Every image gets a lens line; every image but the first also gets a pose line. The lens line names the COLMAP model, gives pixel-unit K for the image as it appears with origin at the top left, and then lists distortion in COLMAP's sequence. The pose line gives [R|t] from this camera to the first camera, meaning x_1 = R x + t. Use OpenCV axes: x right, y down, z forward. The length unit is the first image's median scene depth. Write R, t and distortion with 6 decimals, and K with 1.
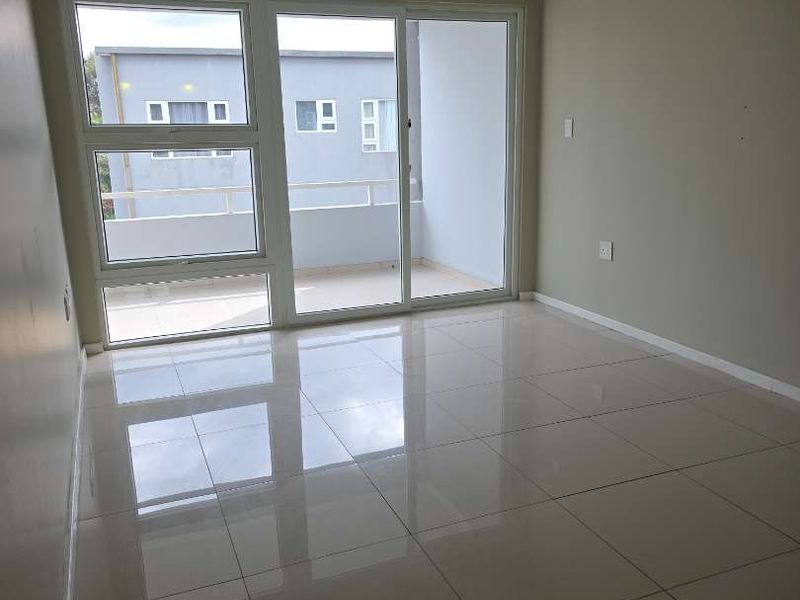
lens RADIAL K [[721.3, 0, 400.0], [0, 721.3, 300.0], [0, 0, 1]] dist [0.068056, -0.004944]
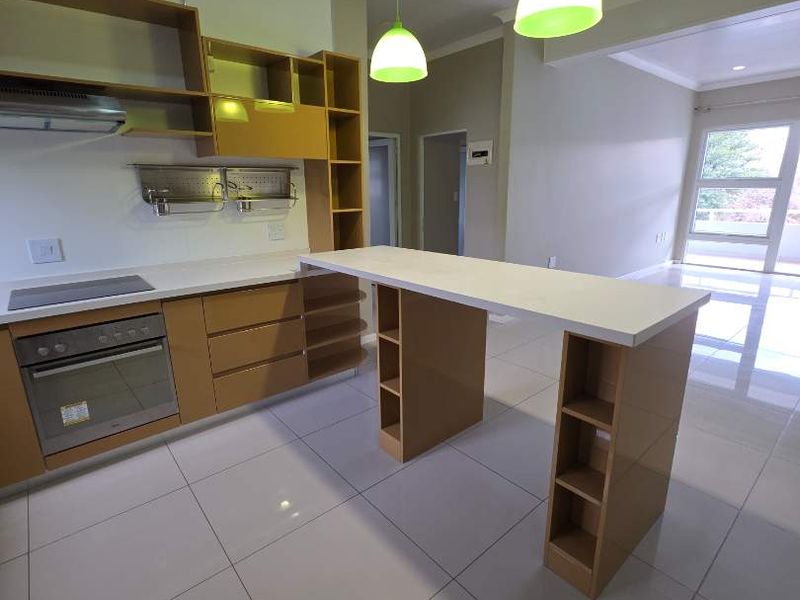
lens RADIAL K [[425.9, 0, 400.0], [0, 425.9, 300.0], [0, 0, 1]] dist [0.019691, -0.002455]
pose [[0.315577, 0.256818, -0.913485, 0.641381], [-0.219149, 0.956378, 0.193169, 0.101999], [0.923247, 0.139230, 0.358092, -0.433862]]
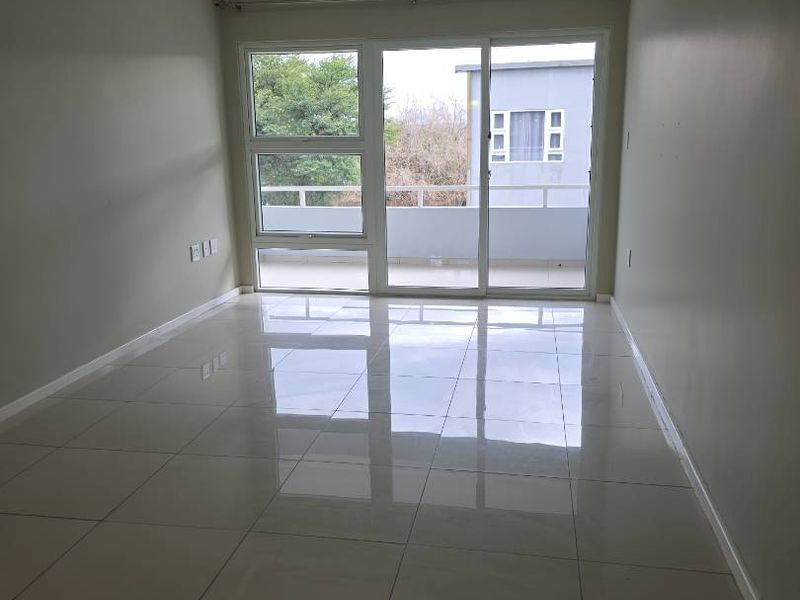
lens RADIAL K [[721.3, 0, 400.0], [0, 721.3, 300.0], [0, 0, 1]] dist [0.068056, -0.004944]
pose [[0.836402, 0.127391, -0.533107, 0.518259], [-0.130426, 0.990936, 0.032166, 0.001437], [0.532372, 0.042627, 0.845436, -0.052159]]
